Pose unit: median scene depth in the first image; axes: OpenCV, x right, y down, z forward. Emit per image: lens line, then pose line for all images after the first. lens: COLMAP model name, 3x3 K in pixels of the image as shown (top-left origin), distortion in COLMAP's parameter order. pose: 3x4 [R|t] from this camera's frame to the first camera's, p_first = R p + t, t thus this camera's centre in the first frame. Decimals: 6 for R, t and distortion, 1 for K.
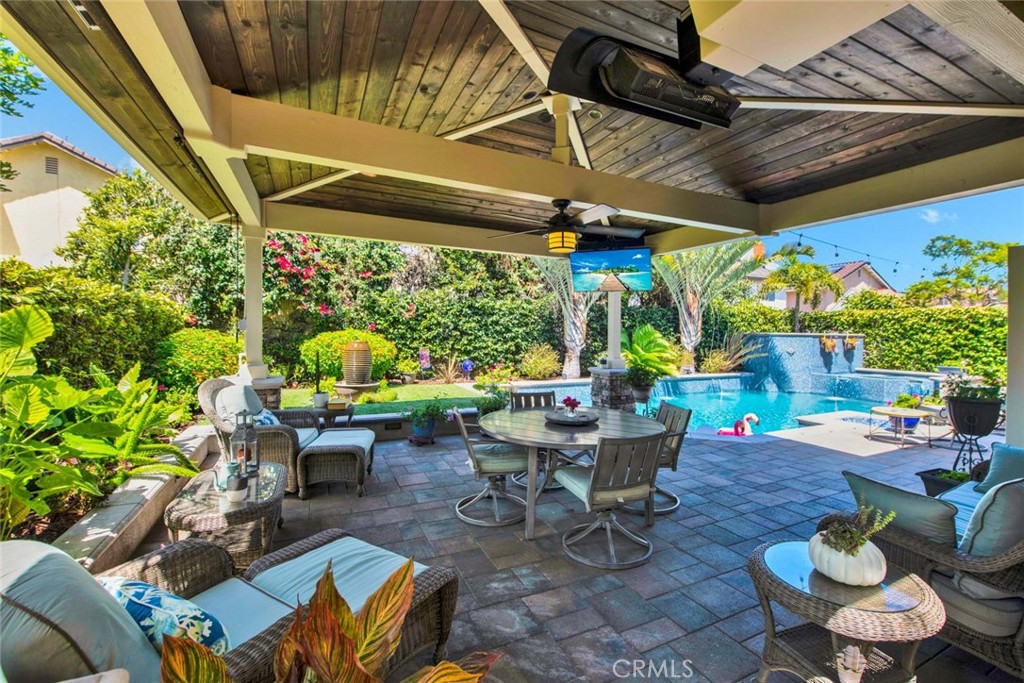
lens RADIAL K [[441.7, 0, 516.0], [0, 441.7, 336.8], [0, 0, 1]] dist [-0.002631, -0.000231]
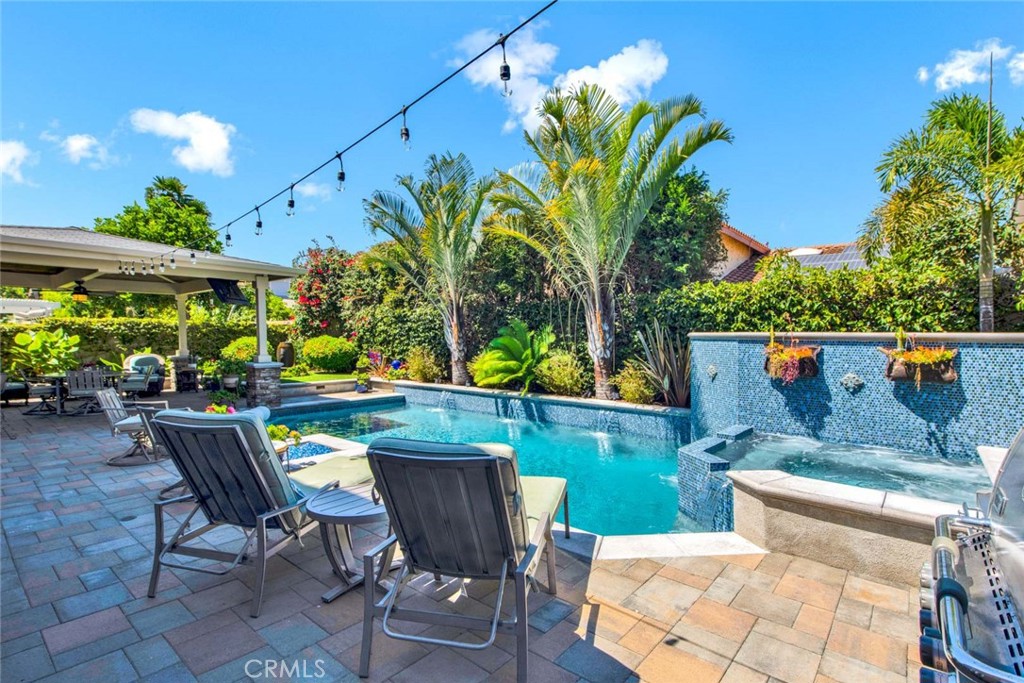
lens RADIAL K [[498.0, 0, 522.1], [0, 498.0, 345.1], [0, 0, 1]] dist [-0.018604, 0.000422]
pose [[0.410375, 0.007978, -0.911882, 1.022712], [-0.013141, 0.999910, 0.002835, 0.005160], [0.911822, 0.010820, 0.410443, 0.605463]]
